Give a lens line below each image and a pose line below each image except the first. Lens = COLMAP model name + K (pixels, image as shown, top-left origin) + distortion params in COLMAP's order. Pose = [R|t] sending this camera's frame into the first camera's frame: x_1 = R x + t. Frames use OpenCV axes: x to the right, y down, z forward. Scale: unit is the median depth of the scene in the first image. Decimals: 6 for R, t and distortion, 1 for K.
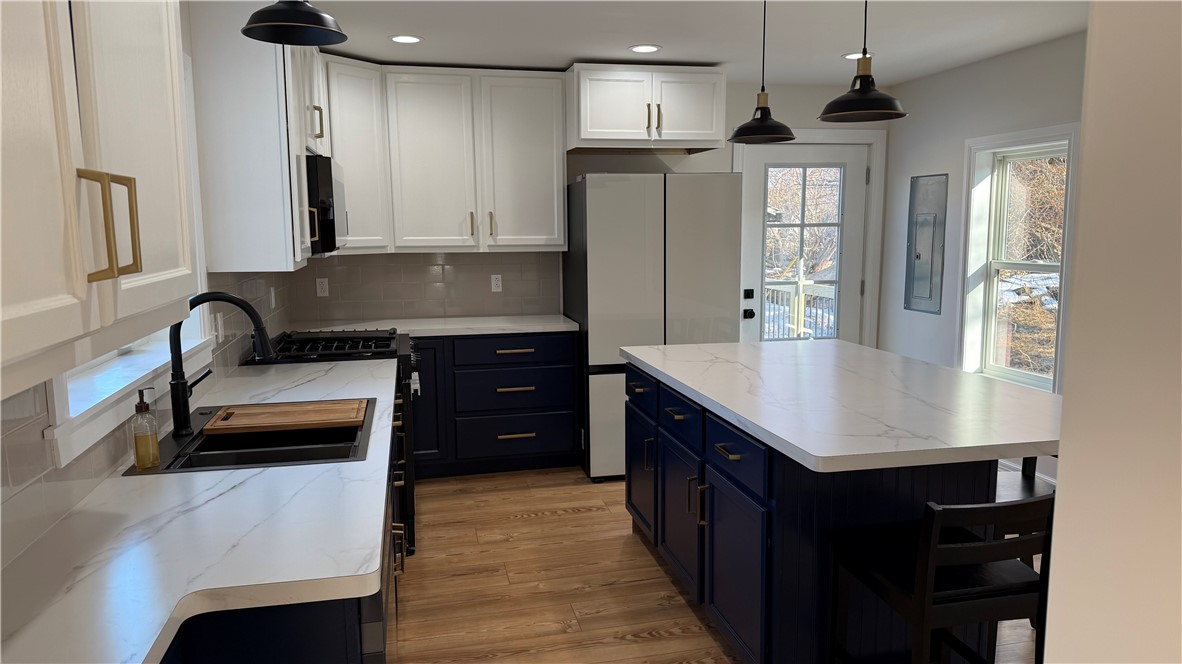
lens RADIAL K [[831.5, 0, 591.0], [0, 831.5, 332.0], [0, 0, 1]] dist [0.081876, -0.003376]
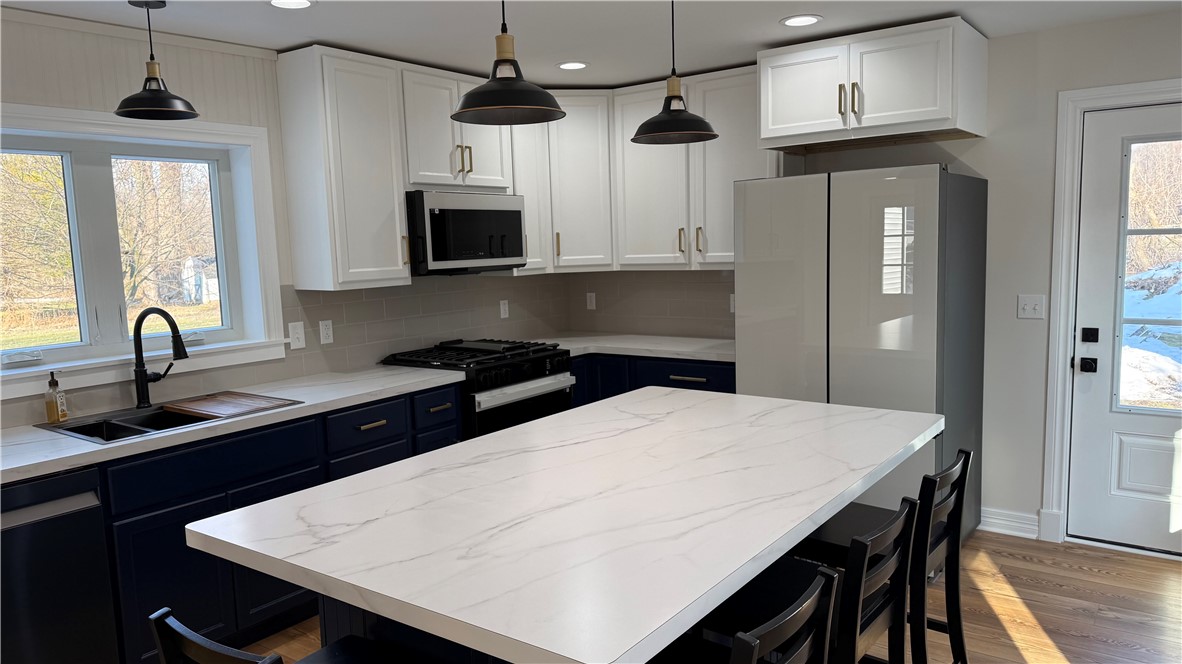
lens RADIAL K [[840.4, 0, 591.0], [0, 840.4, 332.0], [0, 0, 1]] dist [-0.002113, -0.005944]
pose [[0.637074, 0.068523, -0.767751, 0.532182], [-0.067120, 0.997189, 0.033305, -0.051764], [0.767875, 0.030313, 0.639882, 0.321266]]
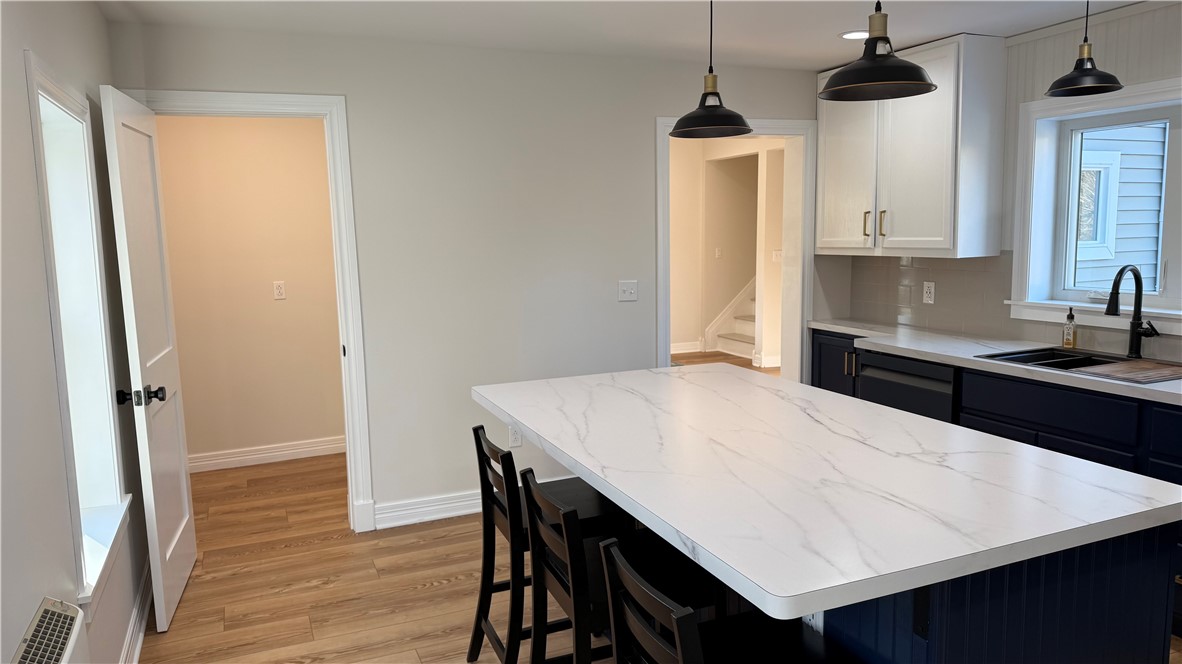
lens RADIAL K [[831.5, 0, 591.0], [0, 831.5, 332.0], [0, 0, 1]] dist [0.081876, -0.003376]
pose [[-0.987947, 0.032534, -0.151338, 0.358544], [-0.006737, 0.967702, 0.252009, -0.152533], [0.154648, 0.249990, -0.955818, 1.131839]]
